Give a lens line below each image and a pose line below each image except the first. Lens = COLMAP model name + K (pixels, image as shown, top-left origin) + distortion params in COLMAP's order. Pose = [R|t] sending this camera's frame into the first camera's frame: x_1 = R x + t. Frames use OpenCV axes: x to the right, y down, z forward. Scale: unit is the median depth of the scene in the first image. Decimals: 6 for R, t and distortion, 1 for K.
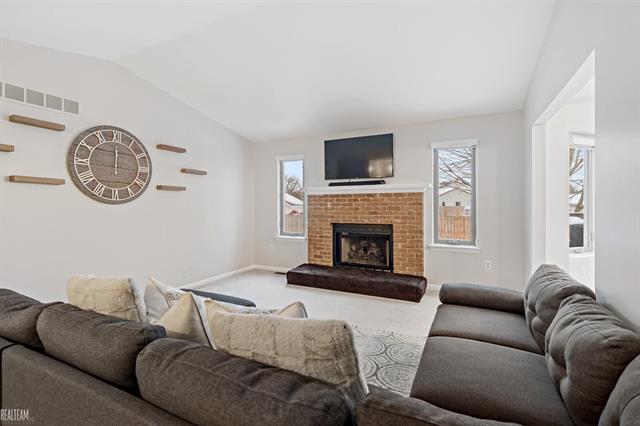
lens RADIAL K [[301.9, 0, 314.1], [0, 301.9, 211.8], [0, 0, 1]] dist [-0.000642, -0.000184]
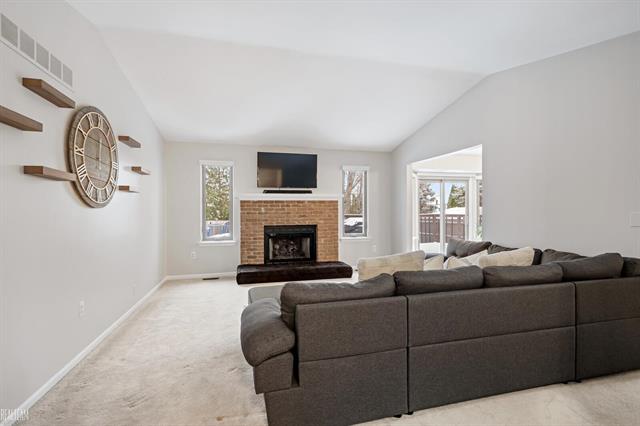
lens RADIAL K [[301.9, 0, 314.1], [0, 301.9, 211.8], [0, 0, 1]] dist [-0.000642, -0.000184]
pose [[0.743203, -0.003414, 0.669057, -0.579835], [0.016382, 0.999780, -0.013096, 0.002898], [-0.668865, 0.020693, 0.743096, 0.037800]]
